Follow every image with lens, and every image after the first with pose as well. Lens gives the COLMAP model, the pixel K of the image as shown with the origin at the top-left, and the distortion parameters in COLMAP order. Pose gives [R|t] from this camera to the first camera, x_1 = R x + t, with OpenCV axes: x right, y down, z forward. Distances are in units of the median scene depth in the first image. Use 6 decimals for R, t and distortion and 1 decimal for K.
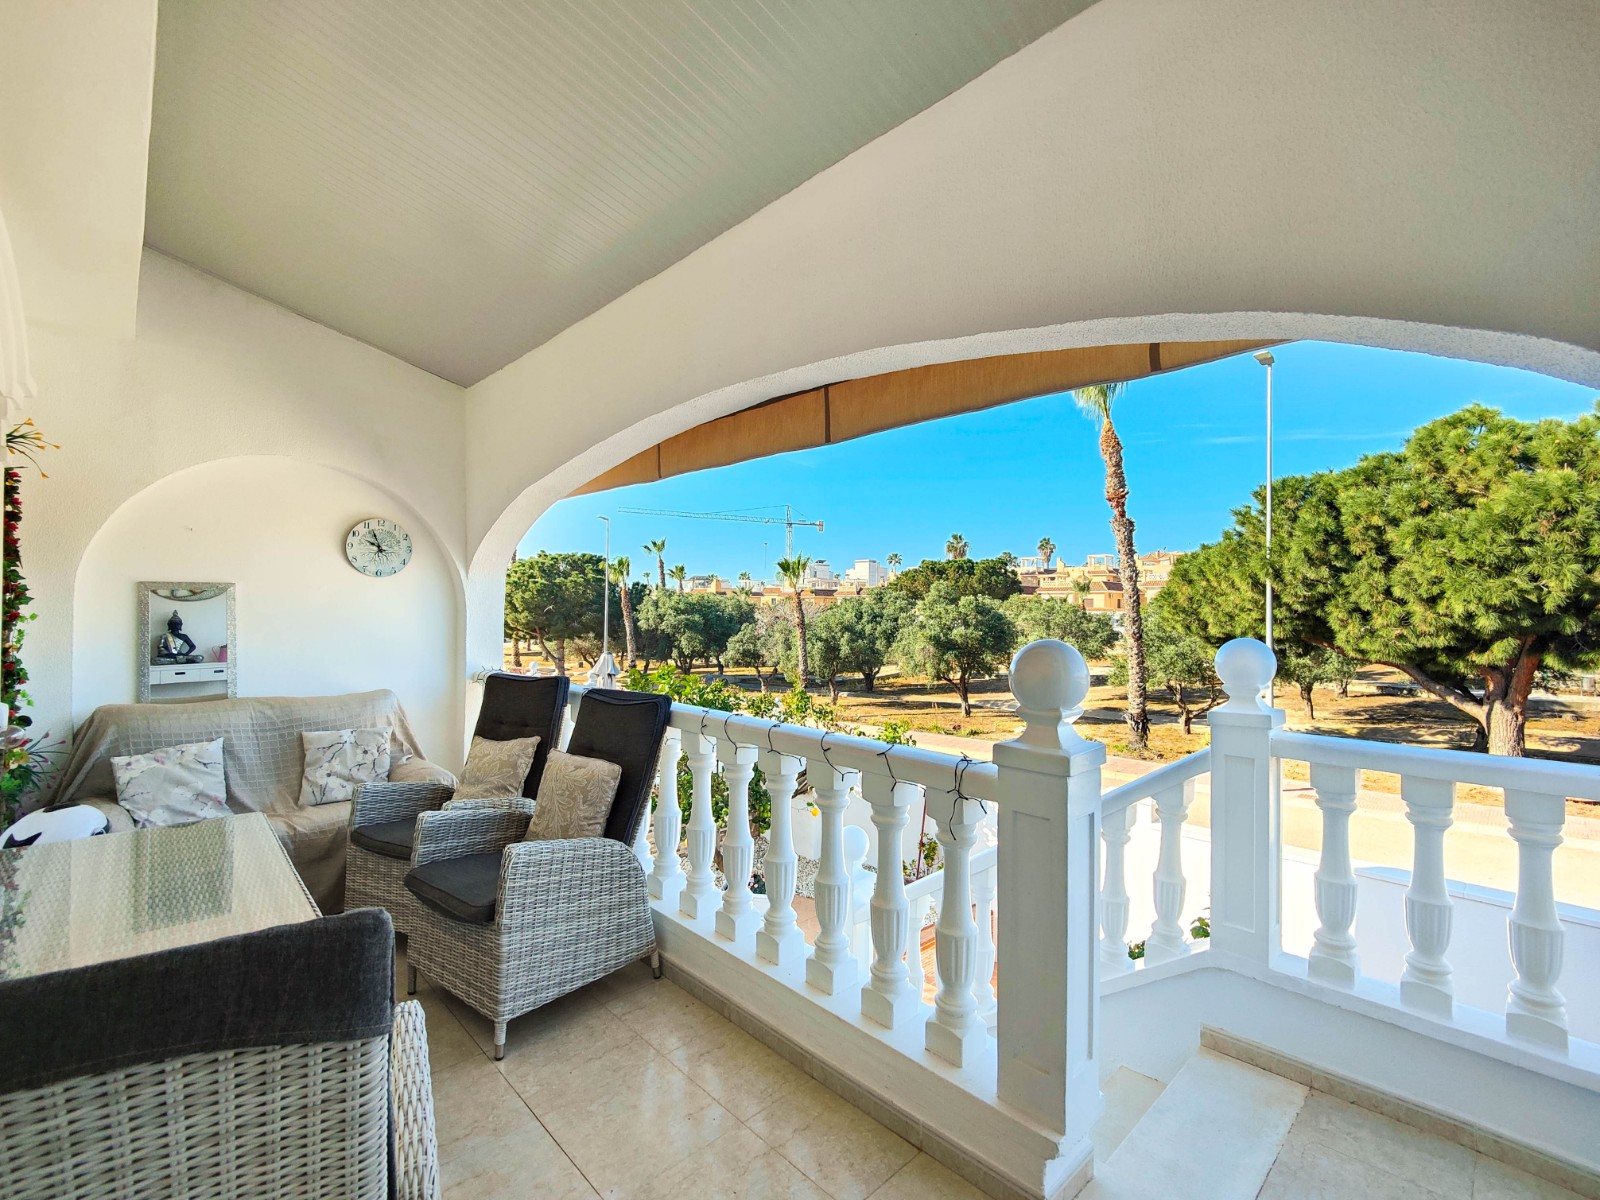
lens RADIAL K [[705.1, 0, 807.4], [0, 705.1, 601.9], [0, 0, 1]] dist [0.022591, -0.018275]
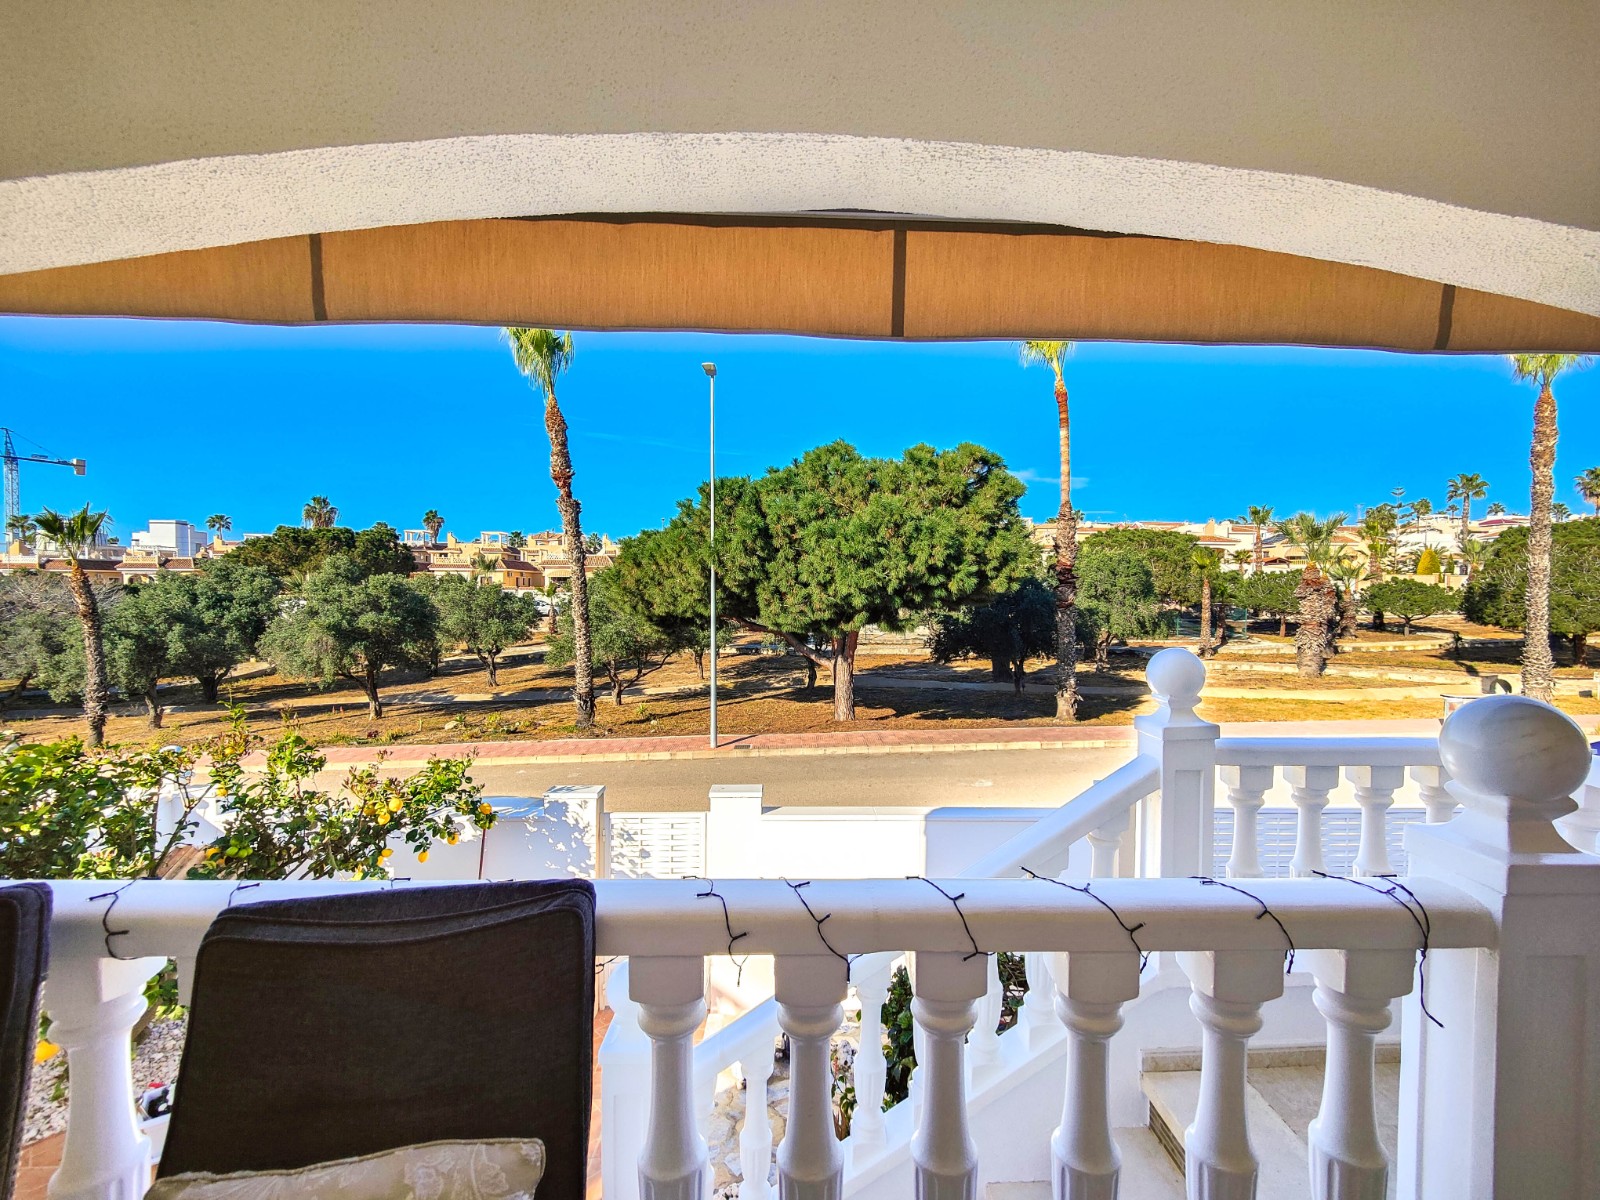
lens RADIAL K [[693.1, 0, 808.7], [0, 693.1, 603.3], [0, 0, 1]] dist [0.022100, -0.019474]
pose [[0.673550, -0.020603, 0.738855, -0.053272], [-0.005409, 0.999447, 0.032800, -0.005634], [-0.739122, -0.026089, 0.673066, 0.089647]]
